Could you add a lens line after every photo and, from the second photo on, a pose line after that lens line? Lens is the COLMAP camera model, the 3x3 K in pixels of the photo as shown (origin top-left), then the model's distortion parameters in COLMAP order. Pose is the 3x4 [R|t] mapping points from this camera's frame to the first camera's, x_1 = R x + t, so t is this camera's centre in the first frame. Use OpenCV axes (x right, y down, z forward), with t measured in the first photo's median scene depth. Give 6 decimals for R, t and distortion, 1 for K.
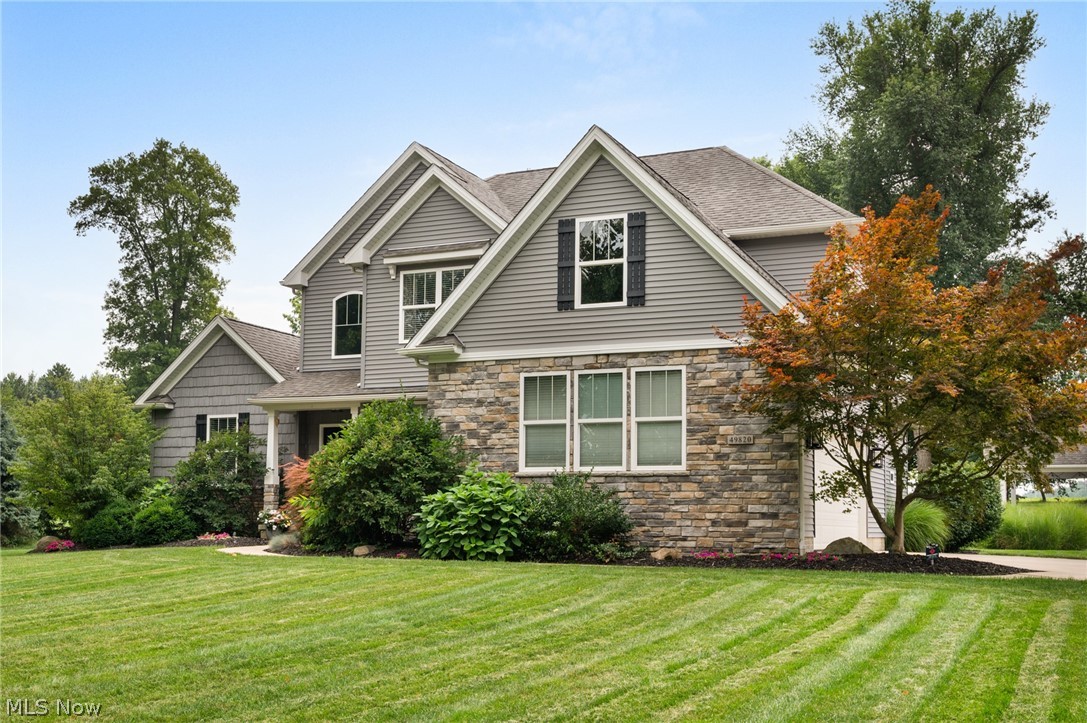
lens RADIAL K [[948.1, 0, 543.9], [0, 948.1, 363.8], [0, 0, 1]] dist [-0.001955, 0.000499]
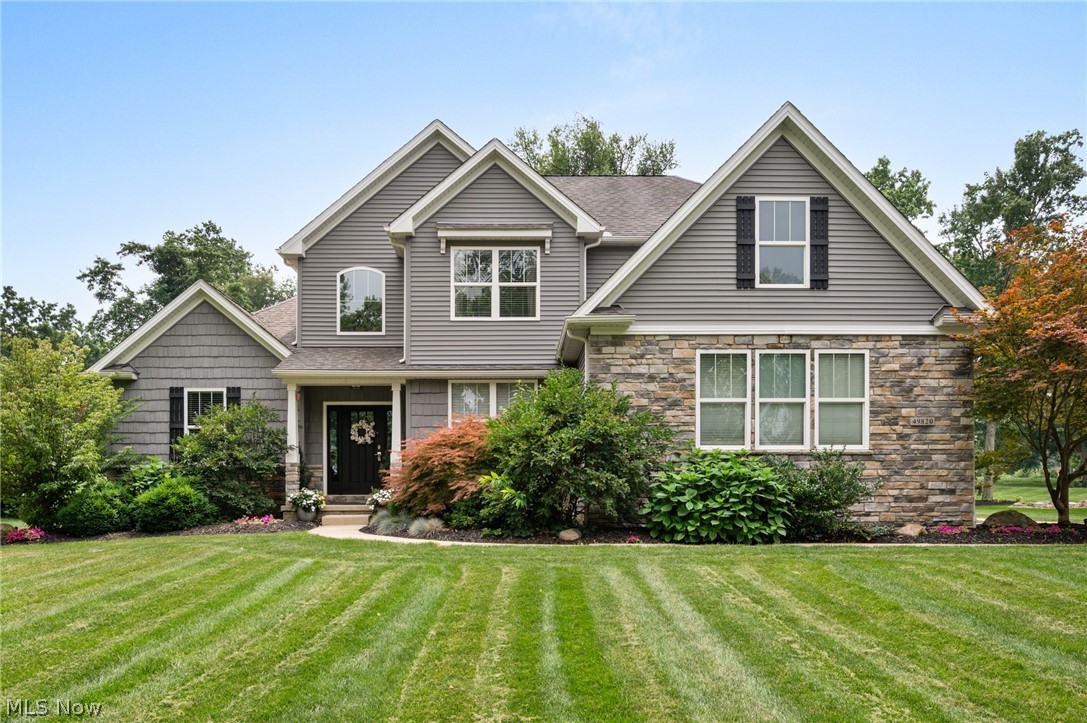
lens RADIAL K [[703.5, 0, 540.4], [0, 703.5, 430.3], [0, 0, 1]] dist [-0.004458, 0.000350]
pose [[0.932528, 0.020308, 0.360525, -0.441293], [-0.047364, 0.996670, 0.066371, 0.053015], [-0.357977, -0.078968, 0.930385, 0.381657]]
